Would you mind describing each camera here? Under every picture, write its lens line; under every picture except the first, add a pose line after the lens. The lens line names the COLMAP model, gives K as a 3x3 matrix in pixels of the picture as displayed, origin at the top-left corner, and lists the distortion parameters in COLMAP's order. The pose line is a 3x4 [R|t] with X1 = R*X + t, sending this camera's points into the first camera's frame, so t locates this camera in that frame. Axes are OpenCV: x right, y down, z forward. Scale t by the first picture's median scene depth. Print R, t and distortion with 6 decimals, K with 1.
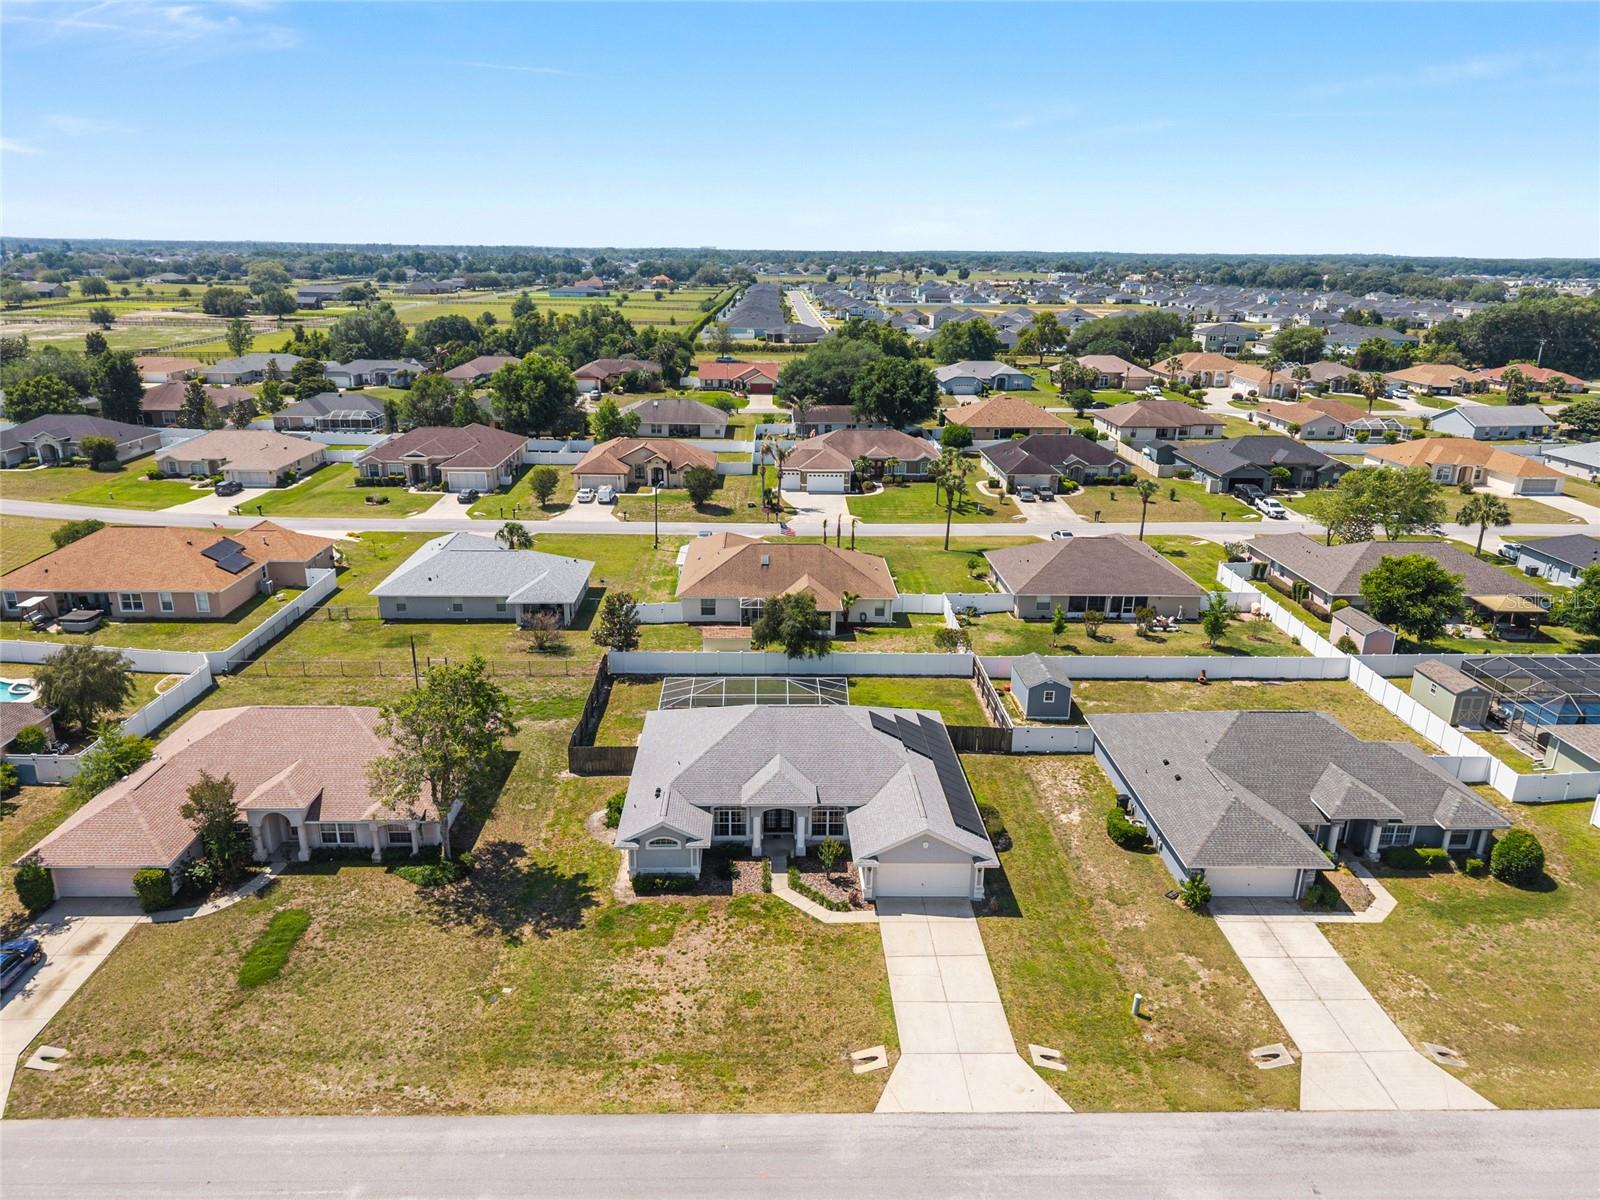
lens RADIAL K [[1065.5, 0, 789.9], [0, 1065.5, 605.9], [0, 0, 1]] dist [0.038050, -0.038979]
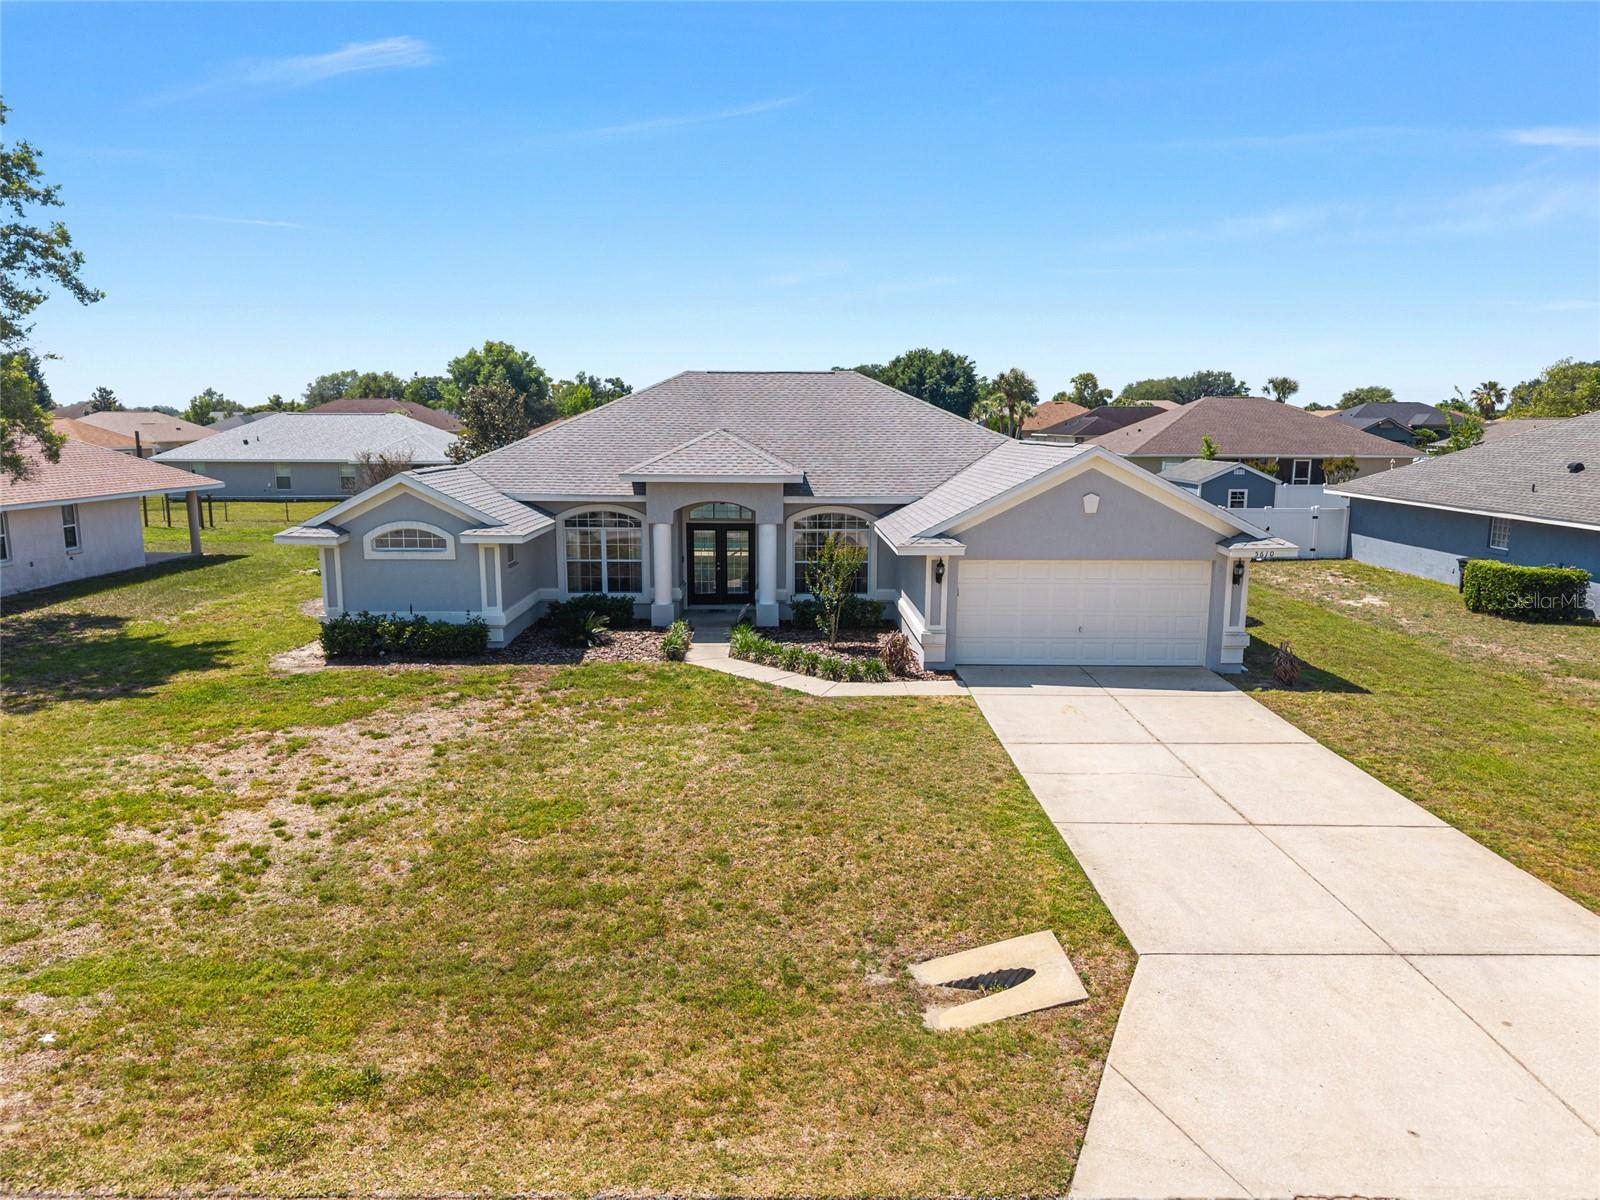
lens RADIAL K [[1065.5, 0, 788.3], [0, 1065.5, 595.0], [0, 0, 1]] dist [0.038050, -0.038979]
pose [[0.999719, -0.006563, -0.022760, 0.026647], [0.002776, 0.986688, -0.162599, 0.275579], [0.023524, 0.162490, 0.986430, 0.554903]]
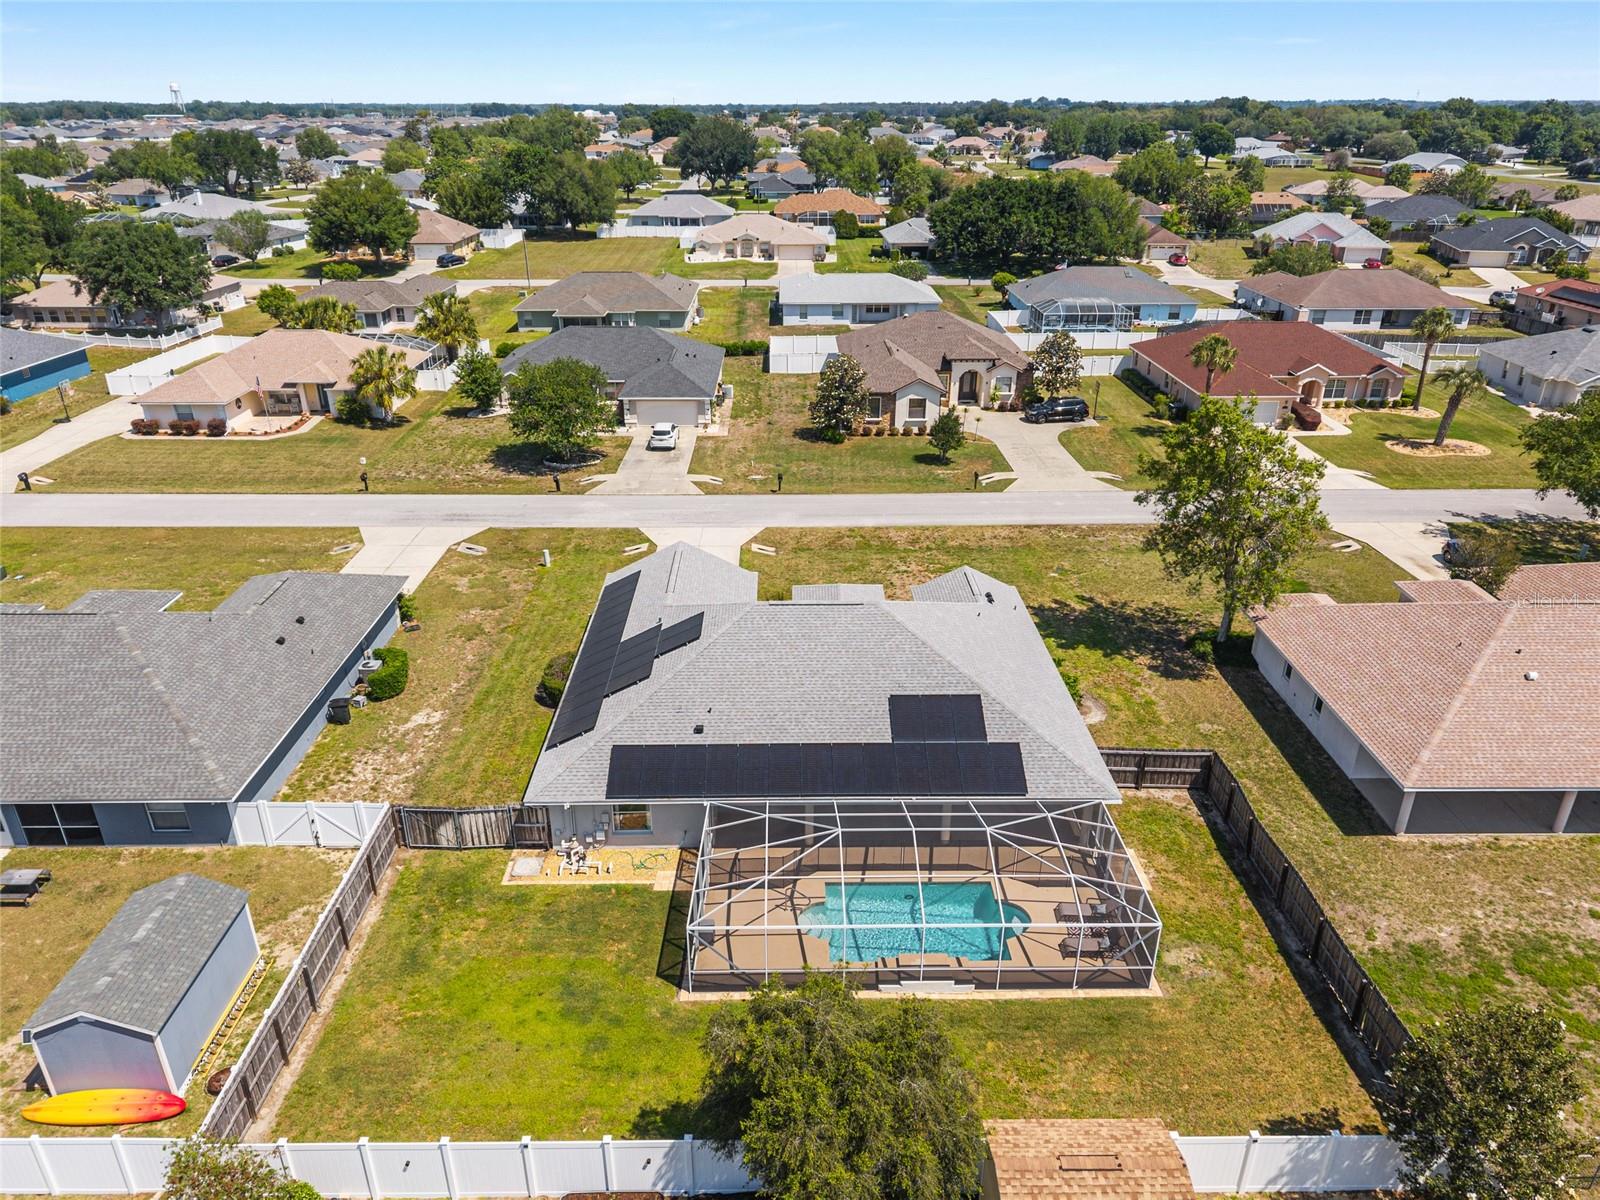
lens RADIAL K [[1065.5, 0, 785.4], [0, 1065.5, 602.9], [0, 0, 1]] dist [0.038050, -0.038979]
pose [[-0.999794, -0.016419, 0.011966, 0.019417], [-0.003686, 0.725783, 0.687913, -0.349930], [-0.019979, 0.687727, -0.725694, 1.489870]]
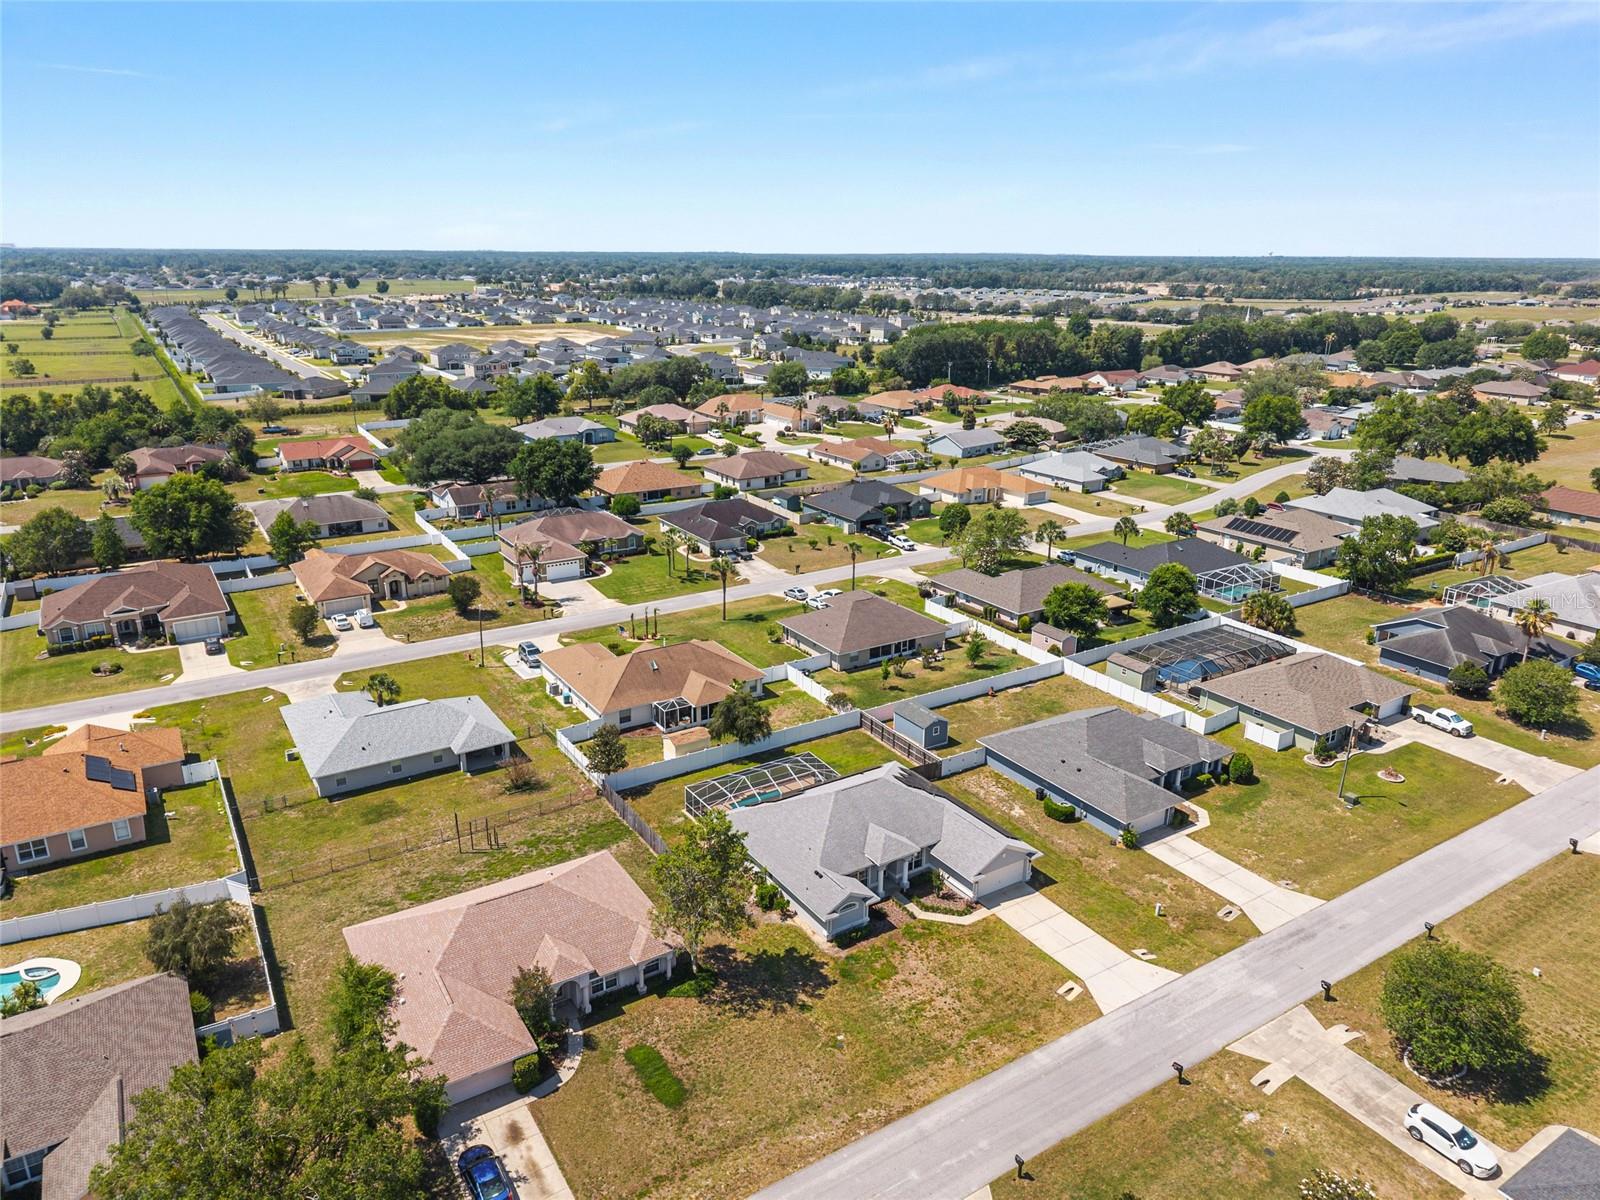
lens RADIAL K [[1065.5, 0, 788.3], [0, 1065.5, 609.8], [0, 0, 1]] dist [0.038050, -0.038979]
pose [[0.857650, -0.169538, 0.485482, -0.713435], [0.165973, 0.984826, 0.050709, -0.217339], [-0.486712, 0.037086, 0.872775, -0.169358]]
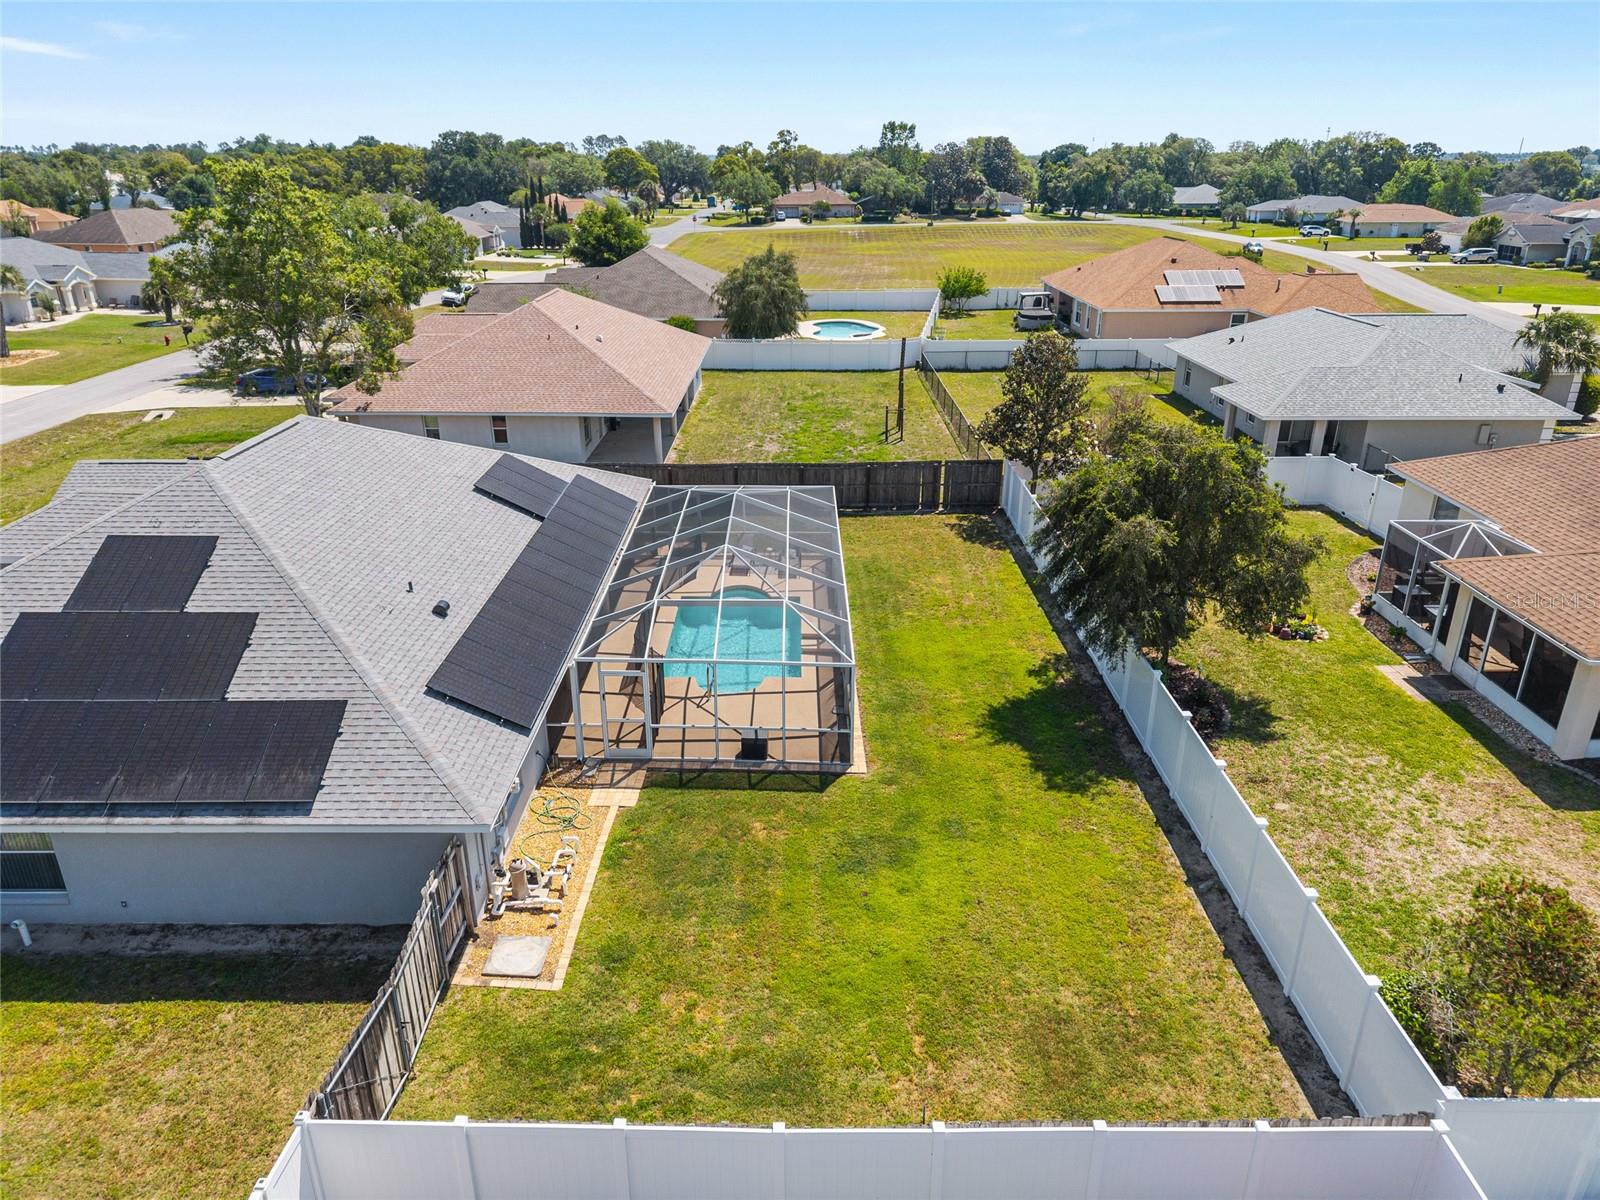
lens RADIAL K [[1065.5, 0, 788.8], [0, 1065.5, 606.1], [0, 0, 1]] dist [0.038050, -0.038979]
pose [[-0.035093, 0.369443, -0.928591, 0.386049], [-0.313466, 0.878204, 0.361243, -0.052697], [0.948951, 0.303759, 0.084989, 1.187314]]
